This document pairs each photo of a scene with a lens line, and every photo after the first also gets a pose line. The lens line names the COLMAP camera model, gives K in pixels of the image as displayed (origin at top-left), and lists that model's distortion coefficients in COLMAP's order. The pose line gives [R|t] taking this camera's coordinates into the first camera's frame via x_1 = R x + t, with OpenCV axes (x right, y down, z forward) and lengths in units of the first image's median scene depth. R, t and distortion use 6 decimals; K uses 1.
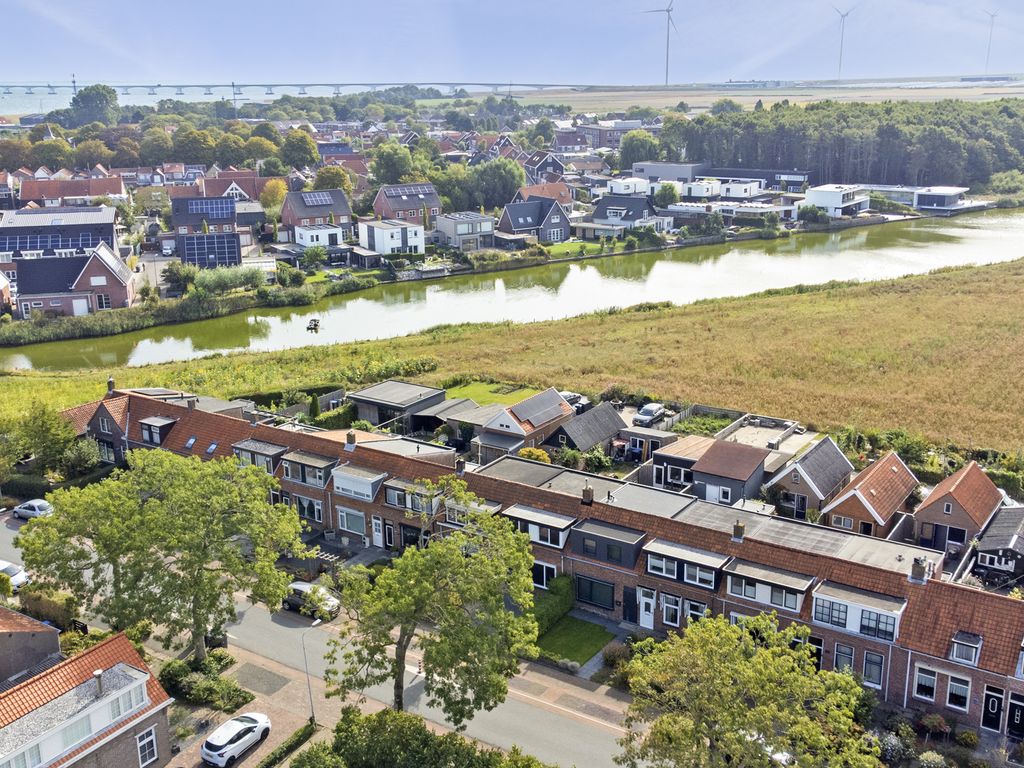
lens RADIAL K [[1025.1, 0, 487.4], [0, 1025.1, 388.3], [0, 0, 1]] dist [0.077867, -0.145759]
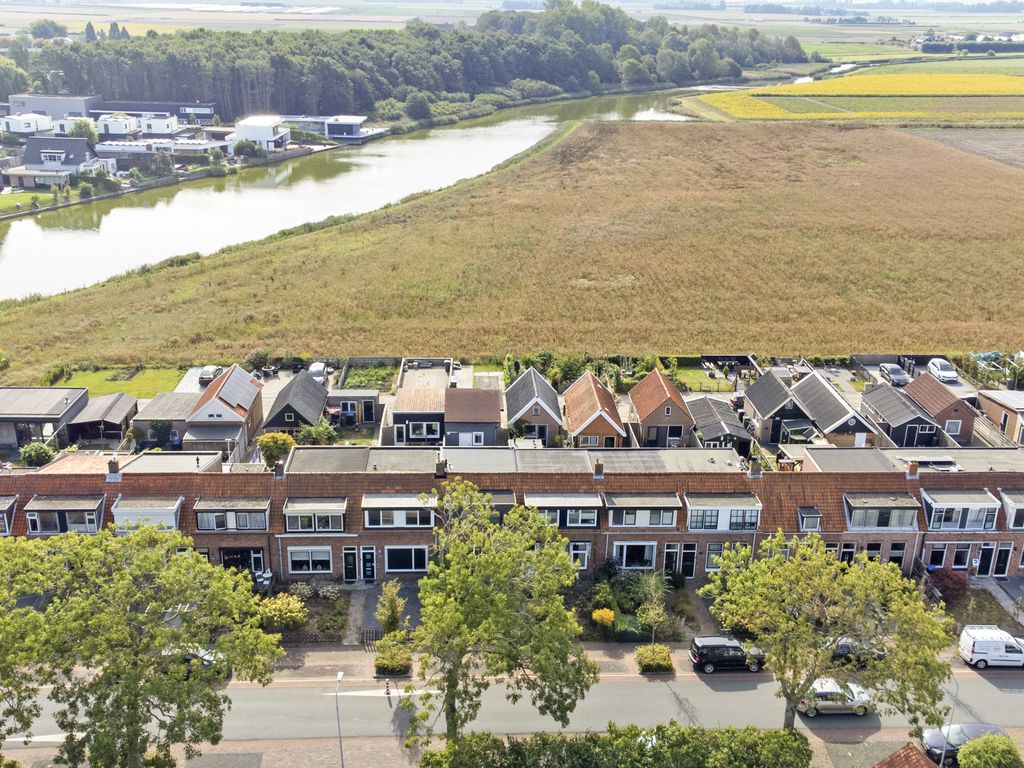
lens RADIAL K [[1025.1, 0, 487.4], [0, 1025.1, 388.3], [0, 0, 1]] dist [0.077867, -0.145759]
pose [[0.811606, -0.179926, 0.555807, -0.221950], [0.141482, 0.983605, 0.111817, -0.042086], [-0.566814, -0.012115, 0.823757, 0.086839]]
